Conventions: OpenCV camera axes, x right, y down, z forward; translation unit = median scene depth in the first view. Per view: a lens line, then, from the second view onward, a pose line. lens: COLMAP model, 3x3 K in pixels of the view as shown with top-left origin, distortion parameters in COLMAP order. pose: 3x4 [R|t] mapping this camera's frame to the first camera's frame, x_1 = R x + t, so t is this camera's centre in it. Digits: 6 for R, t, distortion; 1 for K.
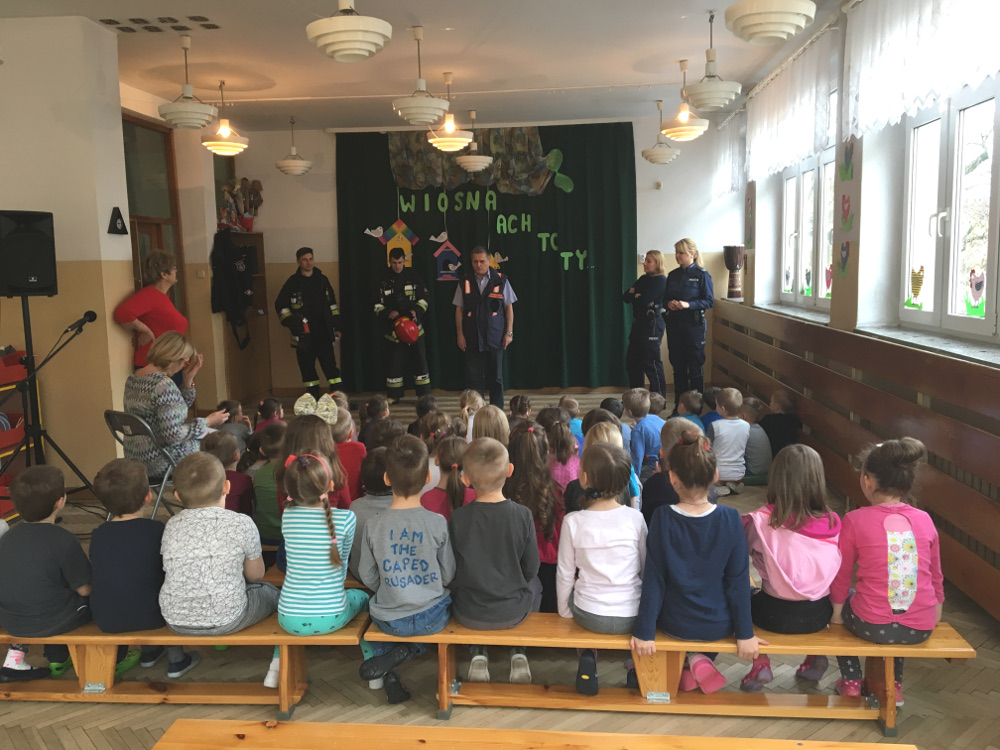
lens RADIAL K [[840.4, 0, 502.4], [0, 840.4, 373.3], [0, 0, 1]] dist [-0.001524, -0.054672]
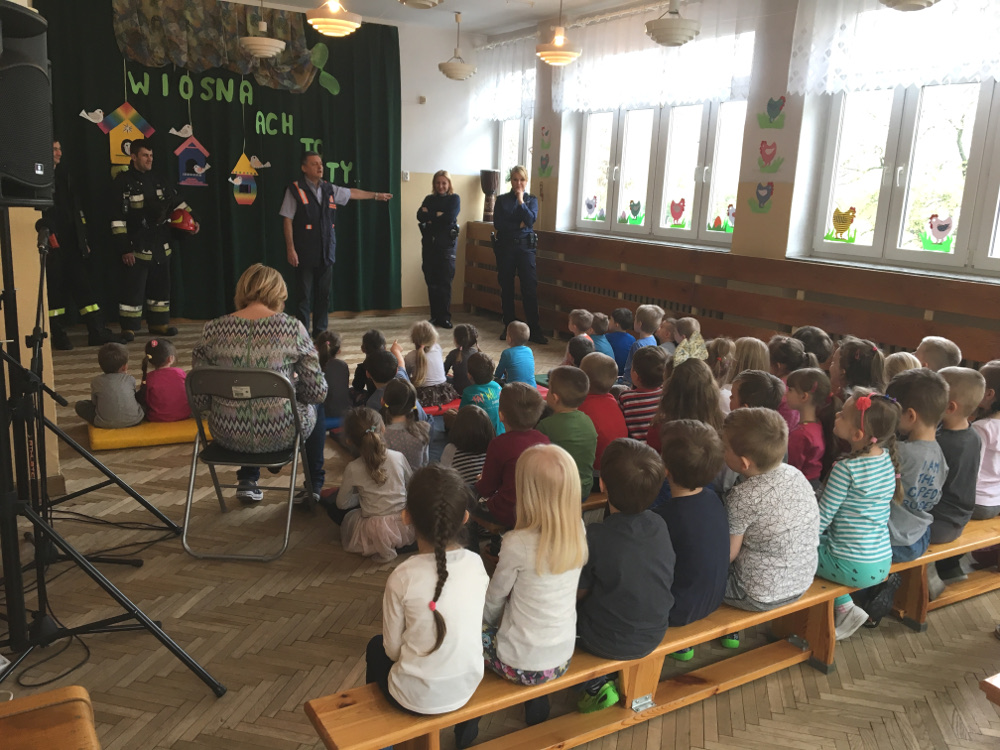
lens RADIAL K [[840.4, 0, 507.1], [0, 840.4, 381.1], [0, 0, 1]] dist [-0.001524, -0.054672]
pose [[0.794821, -0.072146, 0.602540, -0.334635], [0.009231, 0.994230, 0.106868, -0.004849], [-0.606774, -0.079379, 0.790901, 0.150920]]
